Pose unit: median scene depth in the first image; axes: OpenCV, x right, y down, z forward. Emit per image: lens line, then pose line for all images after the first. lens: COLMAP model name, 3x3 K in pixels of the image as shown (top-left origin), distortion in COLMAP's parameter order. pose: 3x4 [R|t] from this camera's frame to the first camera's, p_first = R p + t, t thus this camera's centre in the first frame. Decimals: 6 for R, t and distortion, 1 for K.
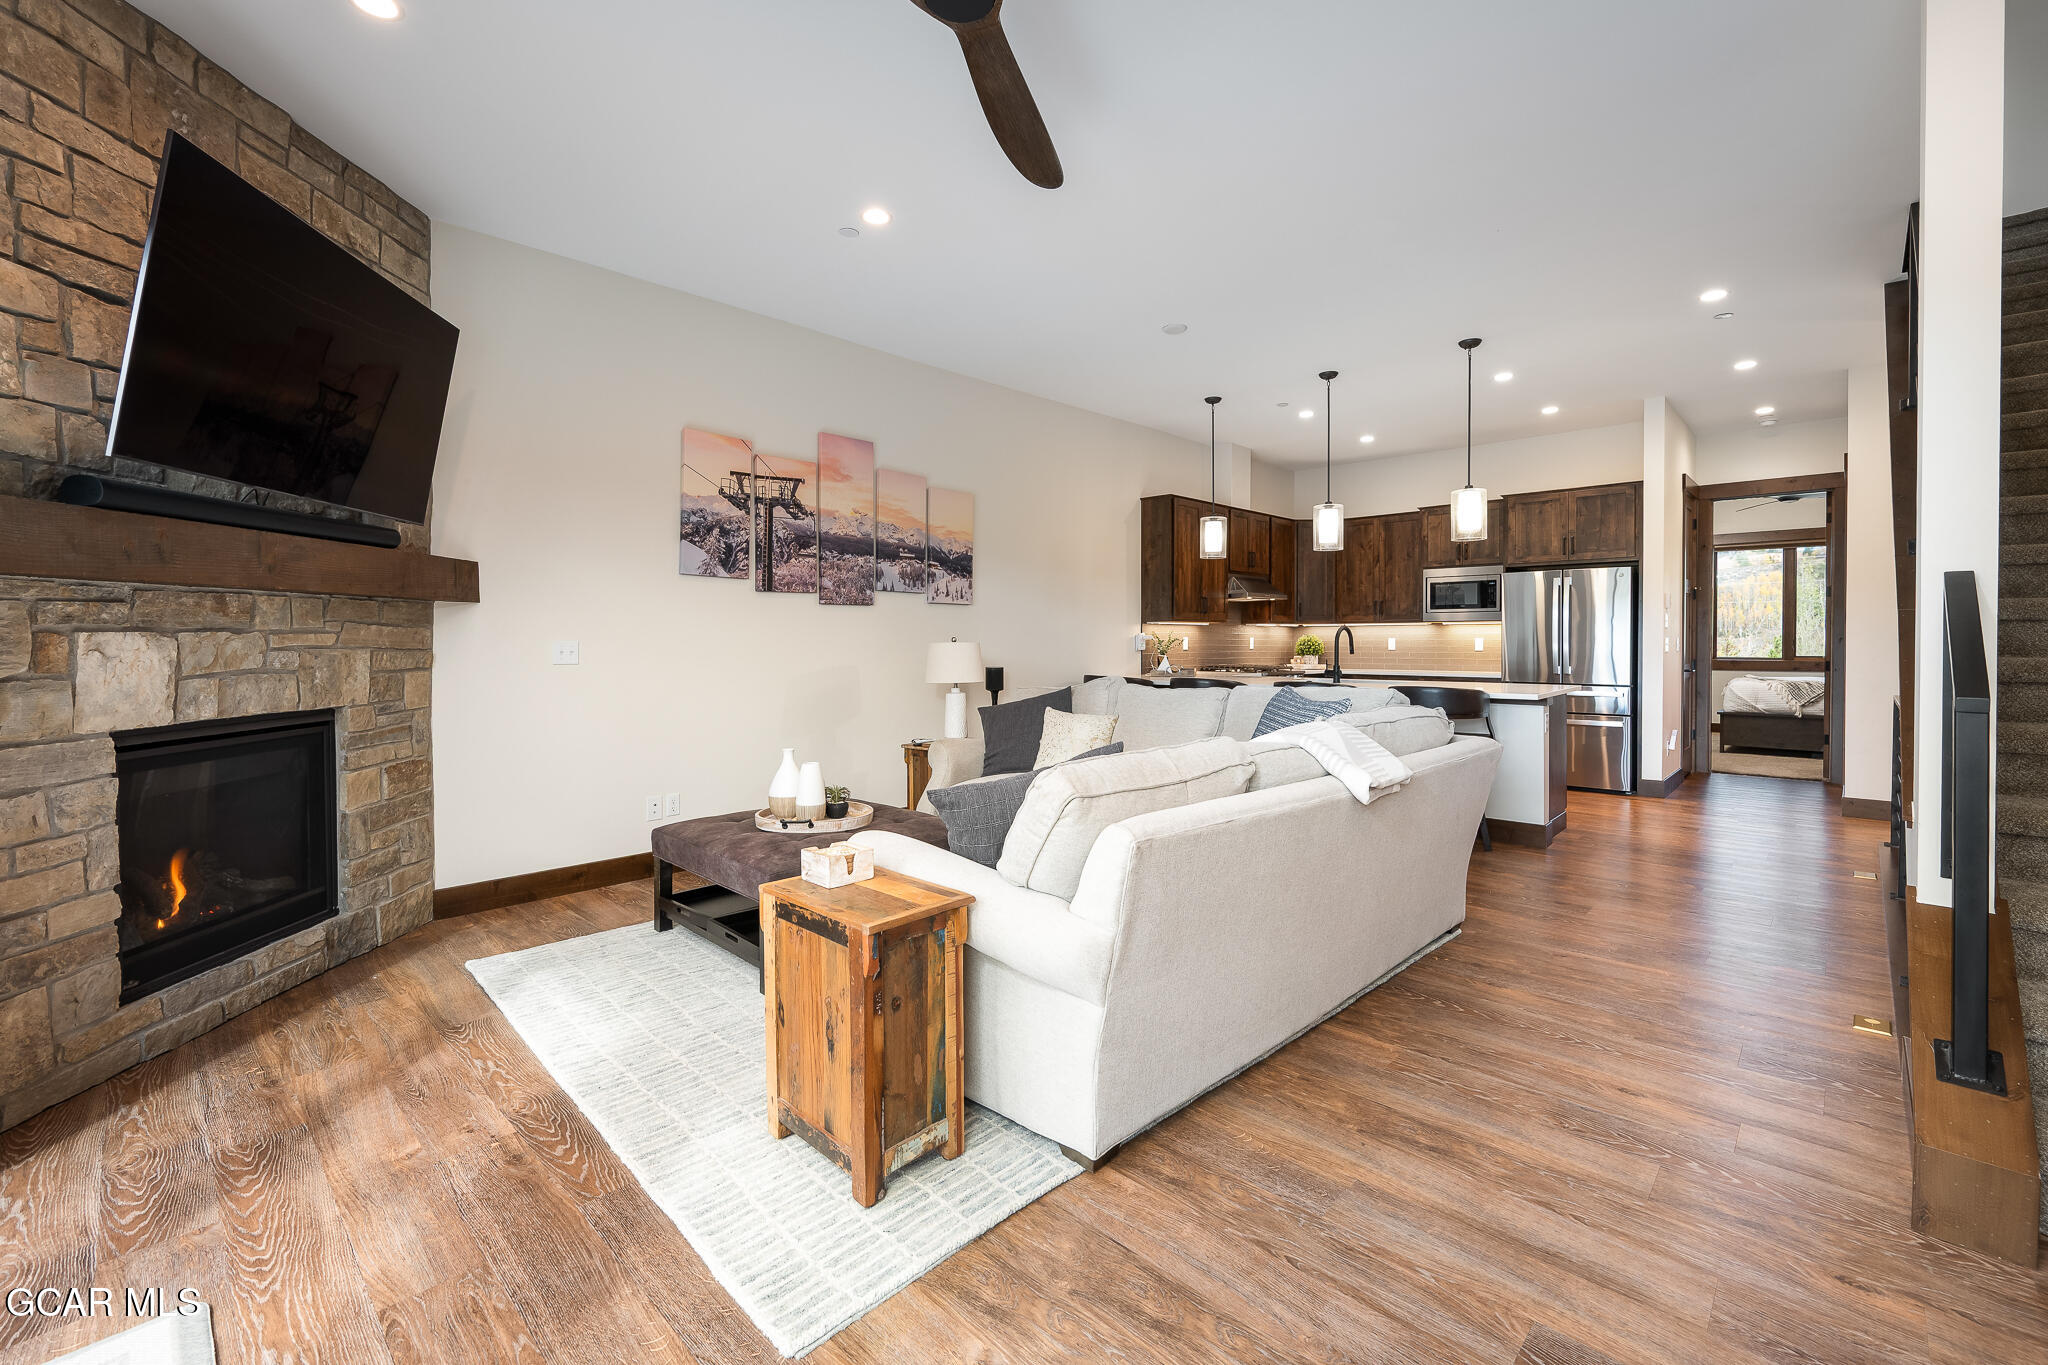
lens RADIAL K [[868.1, 0, 1028.3], [0, 868.1, 648.9], [0, 0, 1]] dist [-0.002165, -0.000008]
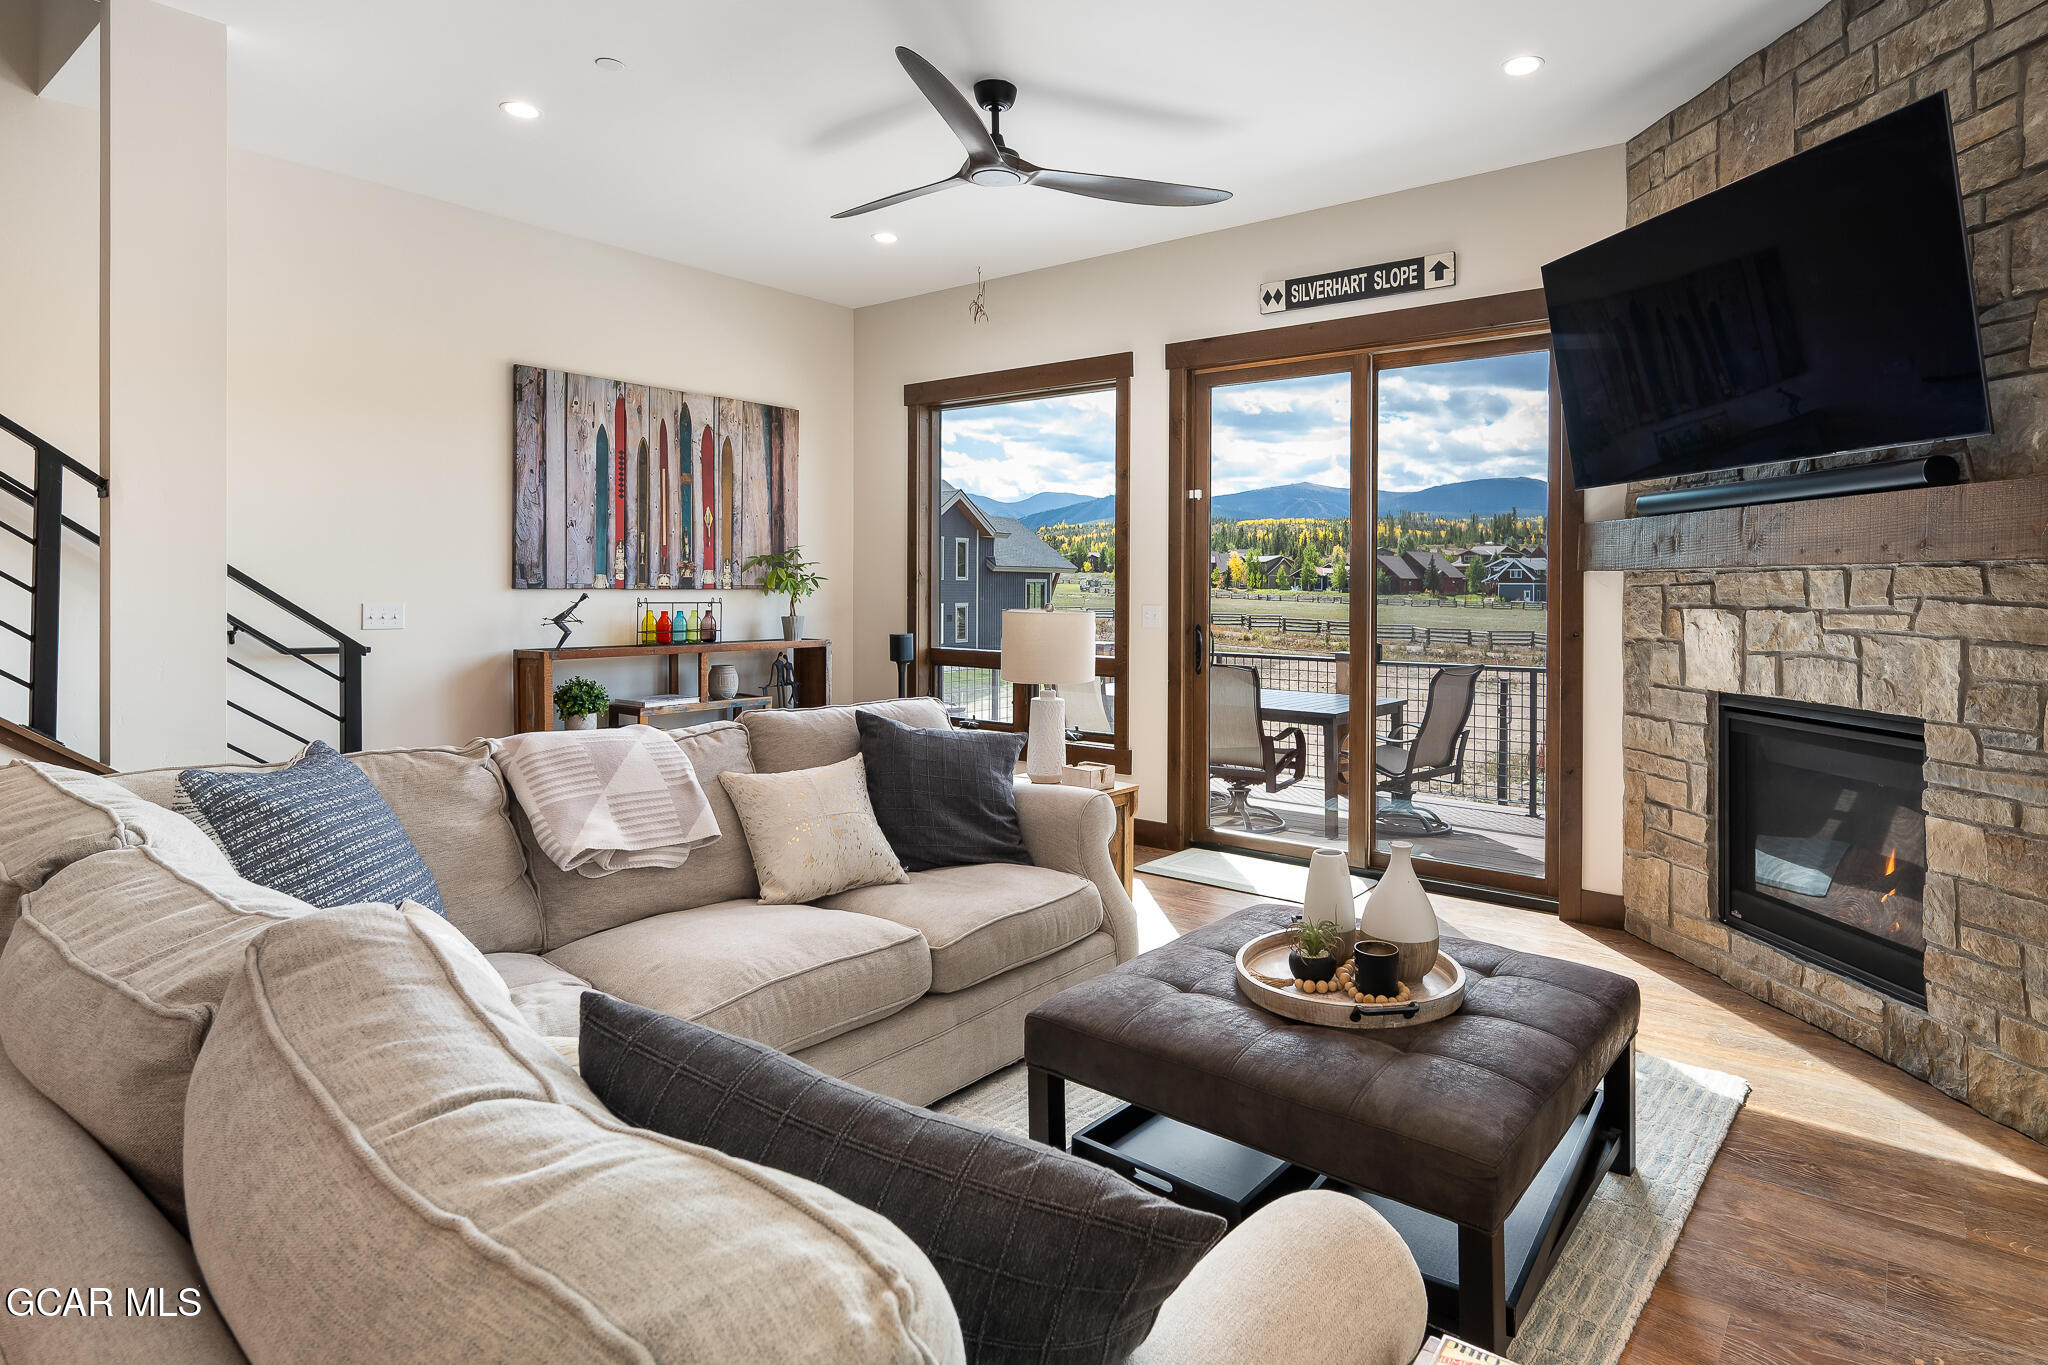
lens RADIAL K [[1079.1, 0, 1129.5], [0, 1079.1, 589.6], [0, 0, 1]] dist [0.001161, -0.000534]
pose [[-0.990315, -0.001879, -0.138829, -0.016625], [-0.004089, 0.999869, 0.015640, -0.032717], [0.138781, 0.016056, -0.990193, 1.161402]]
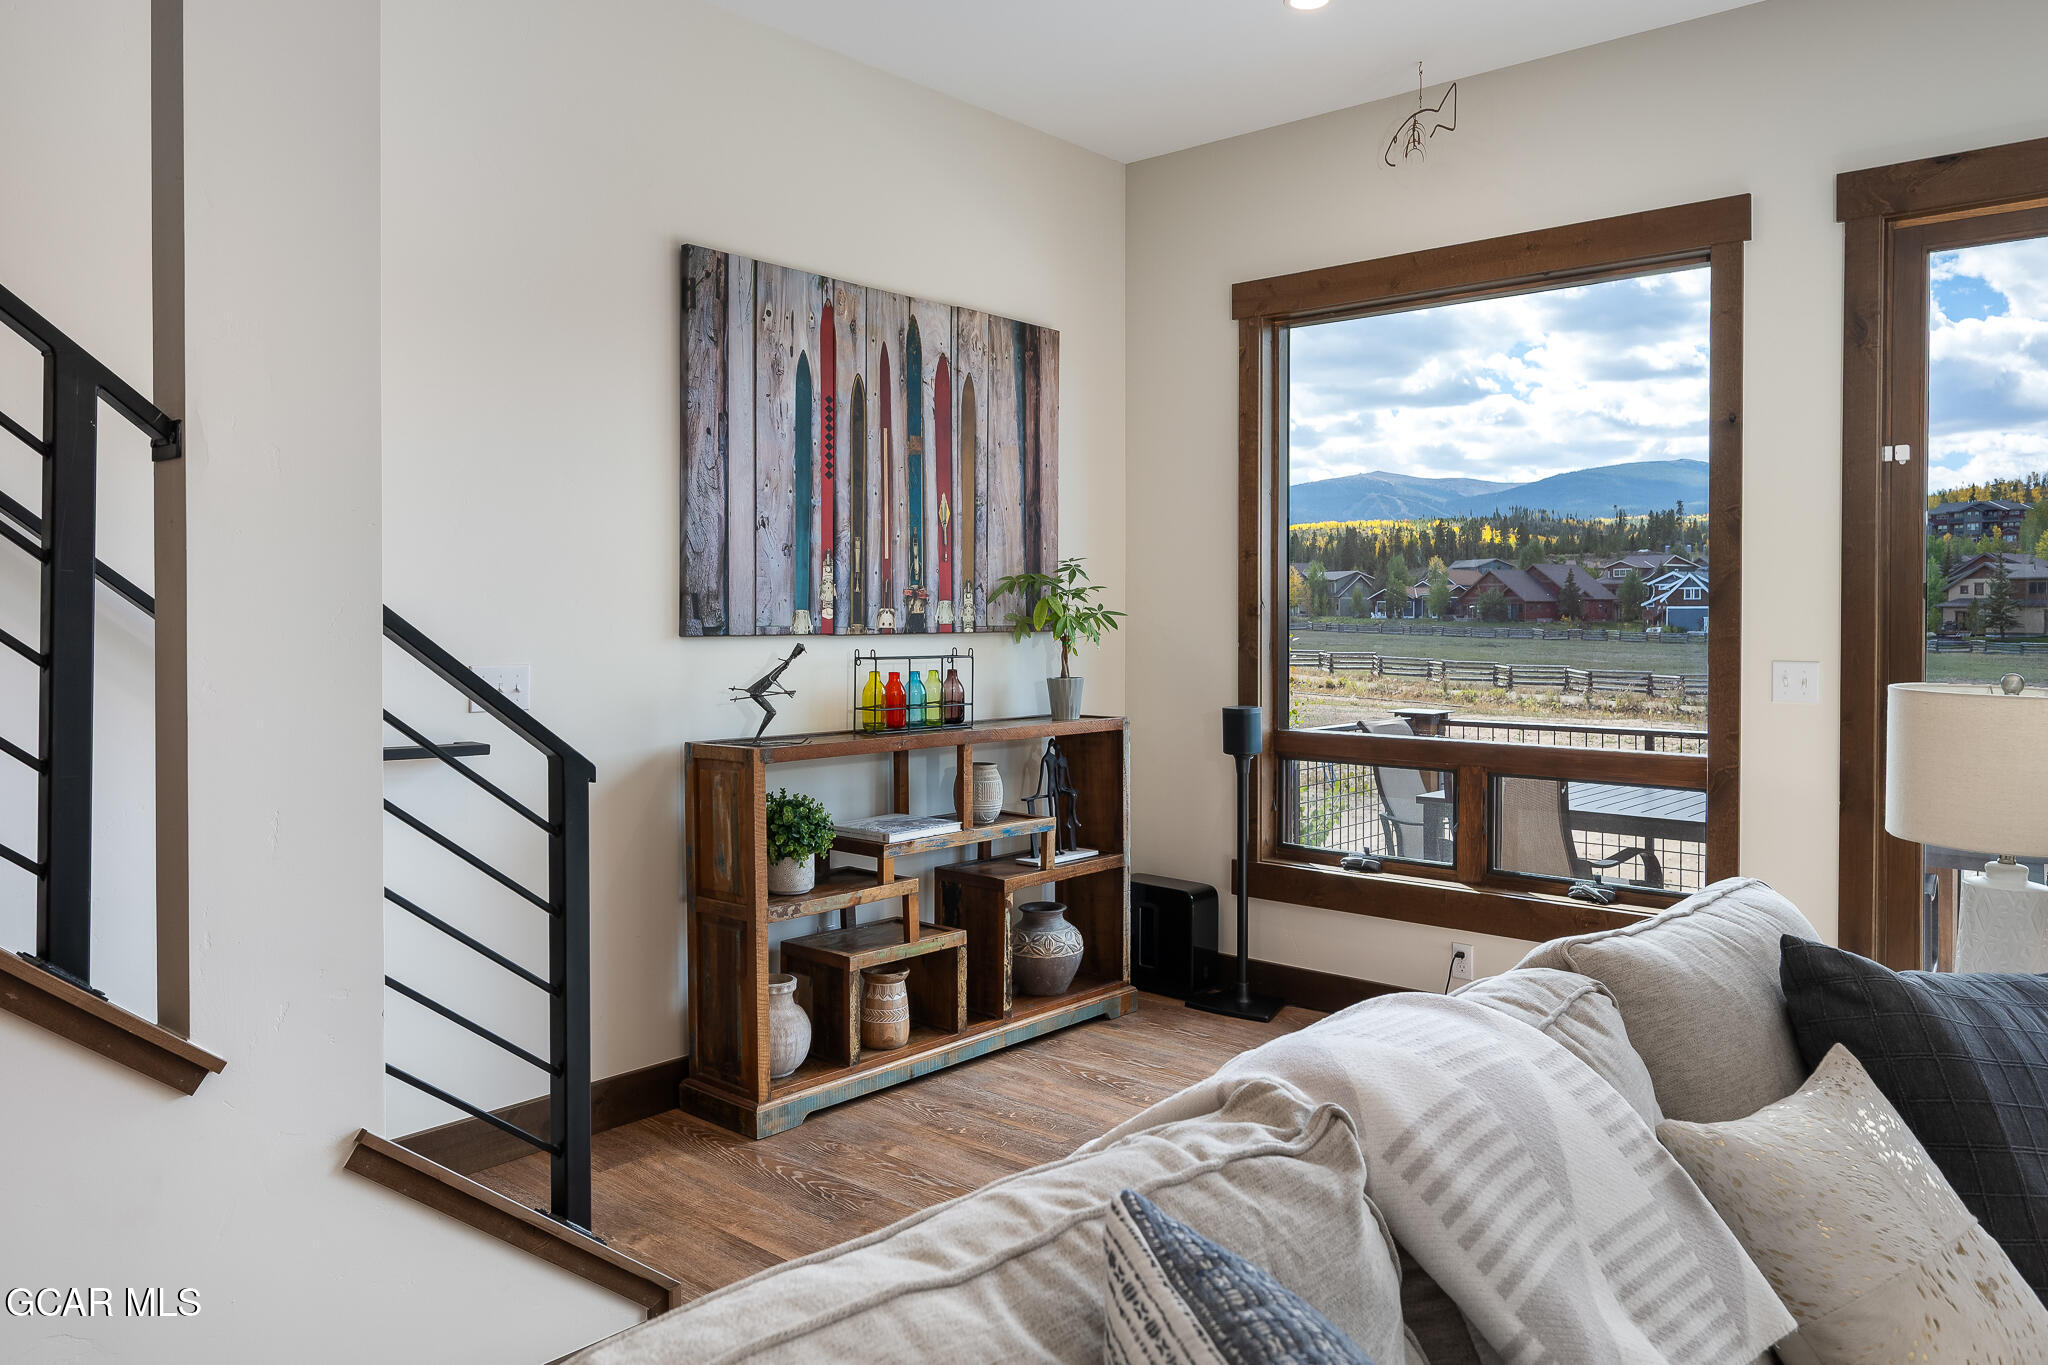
lens RADIAL K [[1429.0, 0, 979.4], [0, 1429.0, 626.1], [0, 0, 1]] dist [-0.001621, 0.000707]
pose [[-0.999590, 0.002230, -0.028530, 0.276677], [0.001622, 0.999771, 0.021326, -0.036971], [0.028571, 0.021271, -0.999365, 0.852009]]
